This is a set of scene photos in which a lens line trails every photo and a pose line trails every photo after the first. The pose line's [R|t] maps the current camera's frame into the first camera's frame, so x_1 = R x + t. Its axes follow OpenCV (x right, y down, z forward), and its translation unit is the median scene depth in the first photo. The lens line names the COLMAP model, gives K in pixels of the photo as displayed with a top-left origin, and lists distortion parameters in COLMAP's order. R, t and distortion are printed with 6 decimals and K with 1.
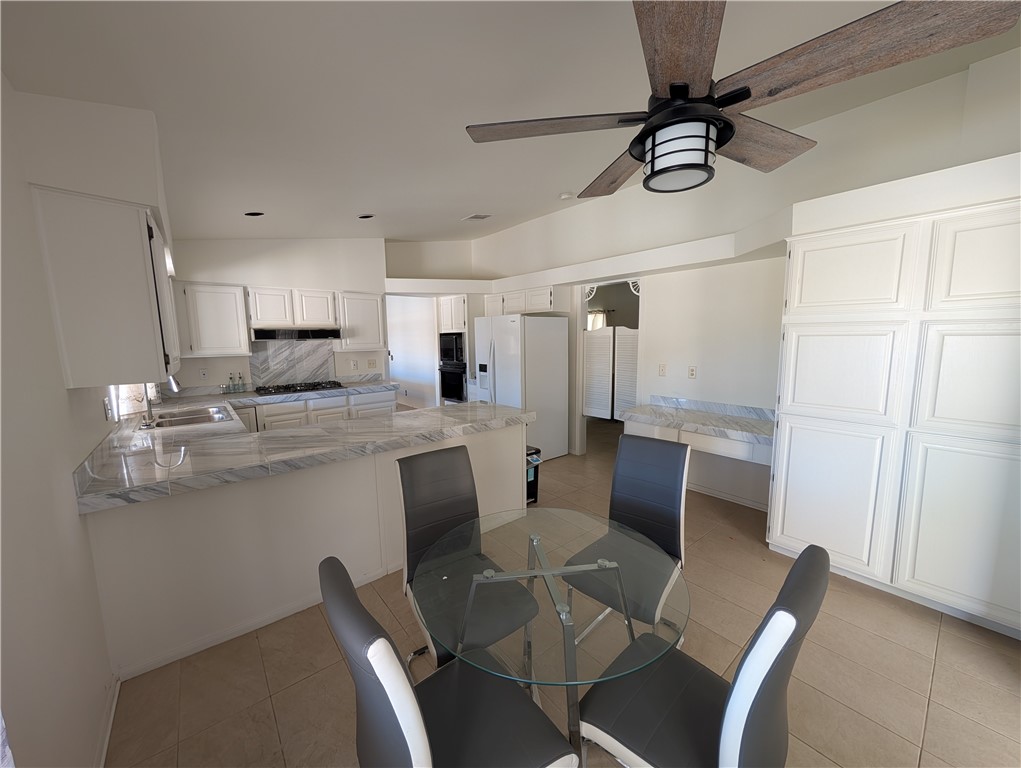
lens RADIAL K [[388.4, 0, 512.6], [0, 388.4, 385.9], [0, 0, 1]] dist [0.000866, -0.000238]
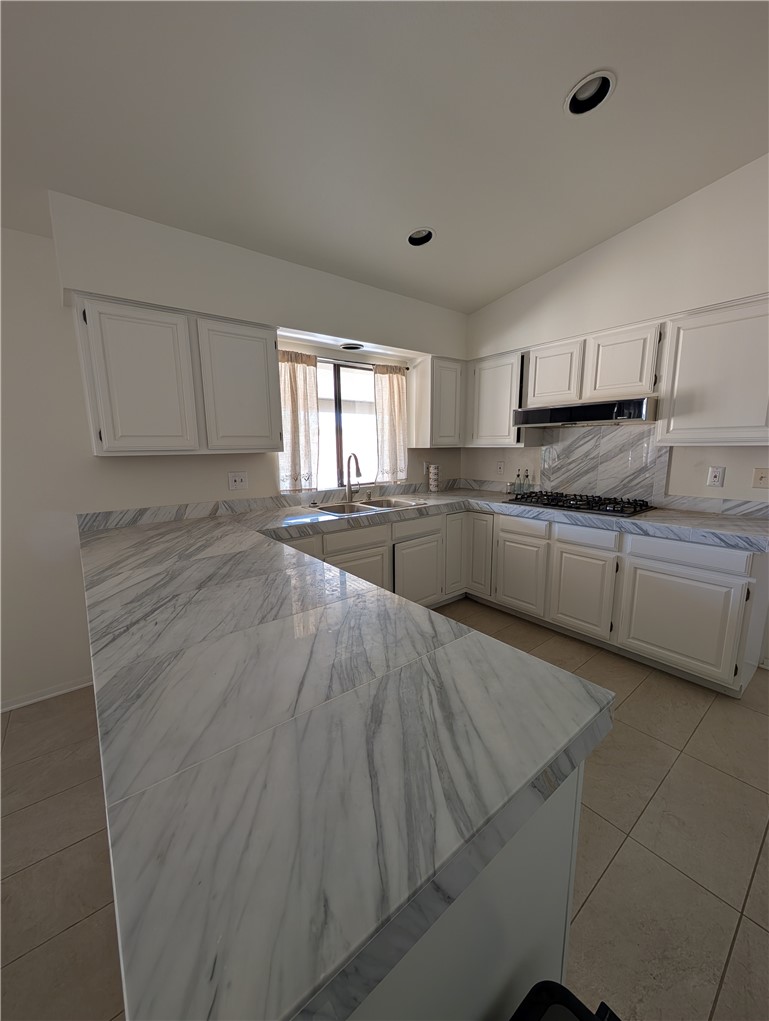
lens RADIAL K [[388.4, 0, 384.2], [0, 388.4, 513.1], [0, 0, 1]] dist [0.000866, -0.000238]
pose [[-0.025744, 0.187439, -0.981939, 0.080194], [-0.116510, 0.975008, 0.189170, -0.060343], [0.992856, 0.119276, -0.003262, 0.696944]]
